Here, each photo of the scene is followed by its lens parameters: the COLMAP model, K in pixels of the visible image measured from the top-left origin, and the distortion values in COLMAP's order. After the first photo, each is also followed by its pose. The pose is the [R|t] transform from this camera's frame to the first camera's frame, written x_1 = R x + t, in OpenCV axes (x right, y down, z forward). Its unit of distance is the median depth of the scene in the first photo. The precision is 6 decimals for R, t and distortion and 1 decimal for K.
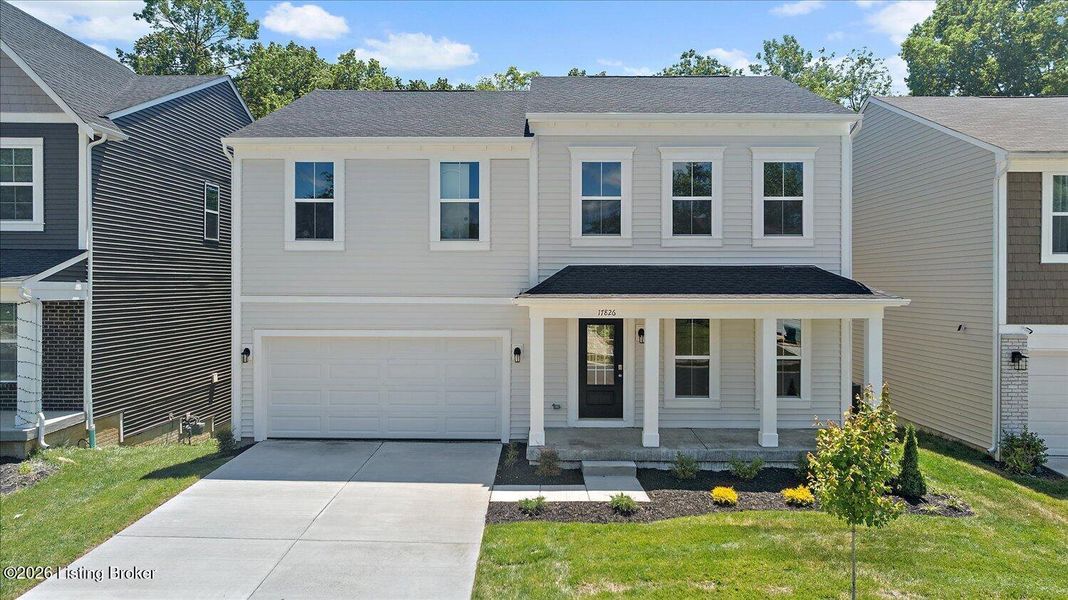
lens RADIAL K [[732.7, 0, 548.0], [0, 732.7, 296.6], [0, 0, 1]] dist [-0.016919, 0.002323]
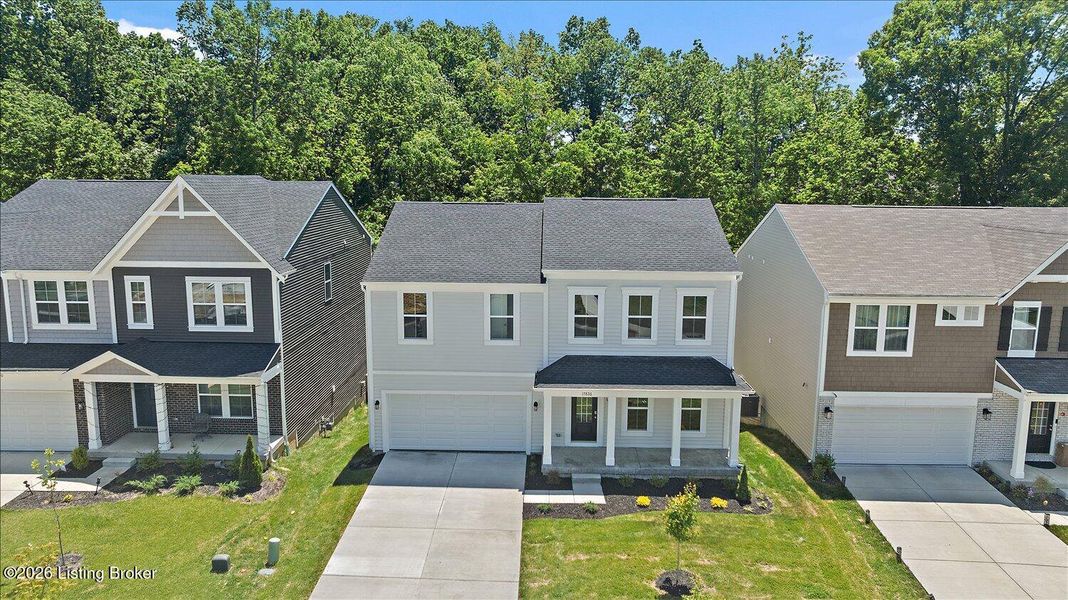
lens RADIAL K [[732.7, 0, 548.0], [0, 732.7, 296.6], [0, 0, 1]] dist [-0.016919, 0.002323]
pose [[0.999965, 0.007611, -0.003513, -0.008764], [-0.006986, 0.988276, 0.152521, -0.436725], [0.004633, -0.152491, 0.988294, -0.658244]]
